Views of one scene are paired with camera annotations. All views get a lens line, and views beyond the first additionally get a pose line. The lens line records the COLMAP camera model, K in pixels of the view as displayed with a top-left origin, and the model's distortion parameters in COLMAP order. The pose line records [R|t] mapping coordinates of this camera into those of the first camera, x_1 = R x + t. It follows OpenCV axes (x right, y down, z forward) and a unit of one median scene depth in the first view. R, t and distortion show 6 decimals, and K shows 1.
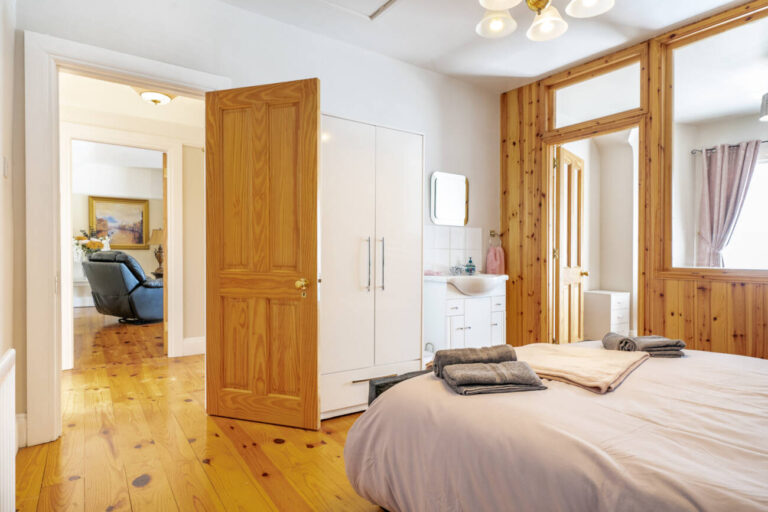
lens RADIAL K [[433.2, 0, 384.0], [0, 433.2, 256.0], [0, 0, 1]] dist [0.020059, 0.000564]
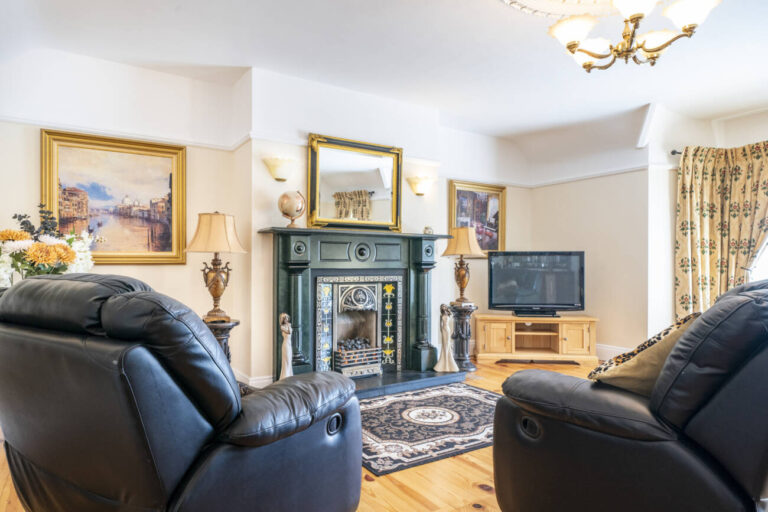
lens RADIAL K [[466.3, 0, 384.0], [0, 466.3, 256.0], [0, 0, 1]] dist [0.003373, 0.000276]
pose [[0.999680, -0.013014, -0.021672, -0.365706], [0.012475, 0.999613, -0.024864, -0.010402], [0.021987, 0.024586, 0.999456, 0.599758]]
